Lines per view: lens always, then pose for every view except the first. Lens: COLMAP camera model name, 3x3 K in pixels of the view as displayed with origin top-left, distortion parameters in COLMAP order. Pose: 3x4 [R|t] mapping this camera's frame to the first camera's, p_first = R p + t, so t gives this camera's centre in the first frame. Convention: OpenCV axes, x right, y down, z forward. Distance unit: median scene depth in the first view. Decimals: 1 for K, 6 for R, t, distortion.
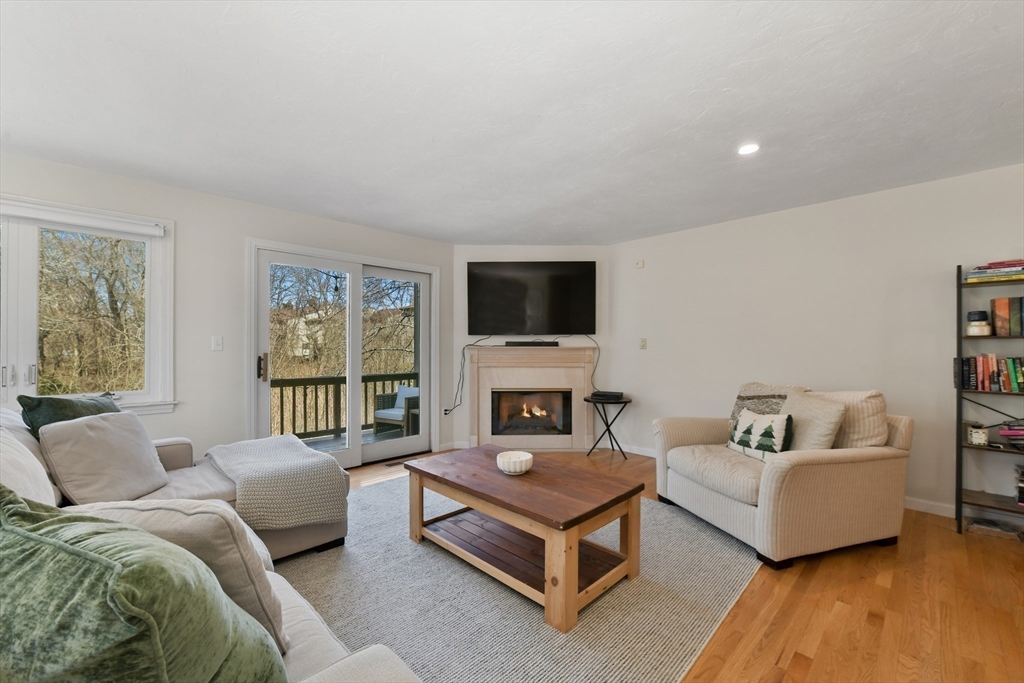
lens RADIAL K [[416.4, 0, 514.7], [0, 416.4, 347.1], [0, 0, 1]] dist [0.000870, 0.000130]
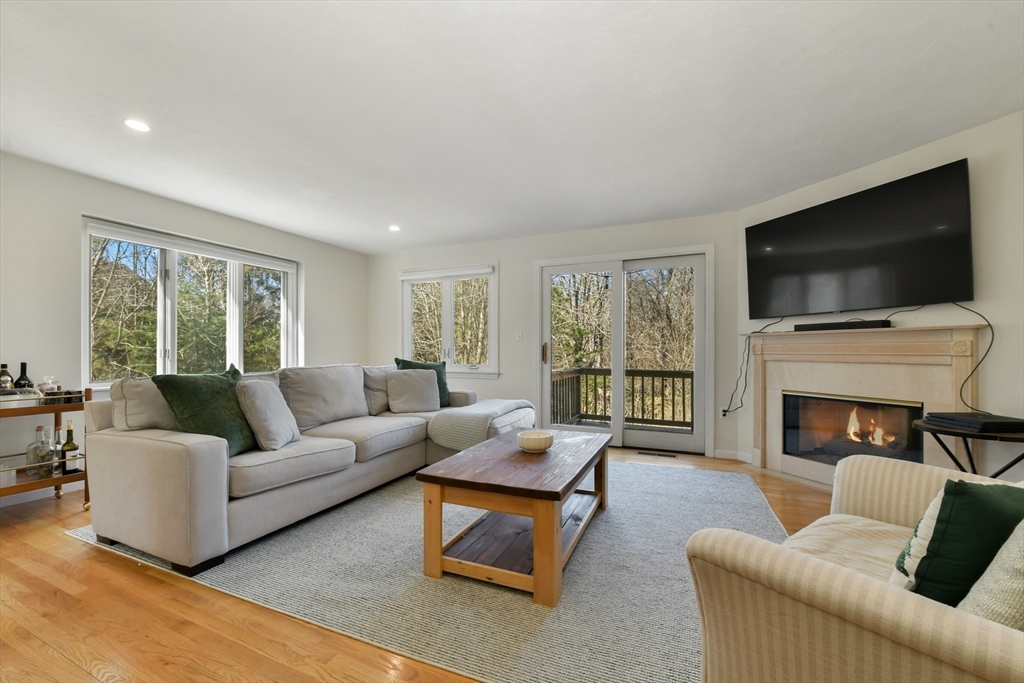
lens RADIAL K [[416.4, 0, 514.7], [0, 416.4, 347.1], [0, 0, 1]] dist [0.000870, 0.000130]
pose [[0.373657, -0.009751, -0.927516, 0.453933], [-0.000714, 0.999941, -0.010801, 0.032190], [0.927567, 0.004698, 0.373628, 0.292189]]
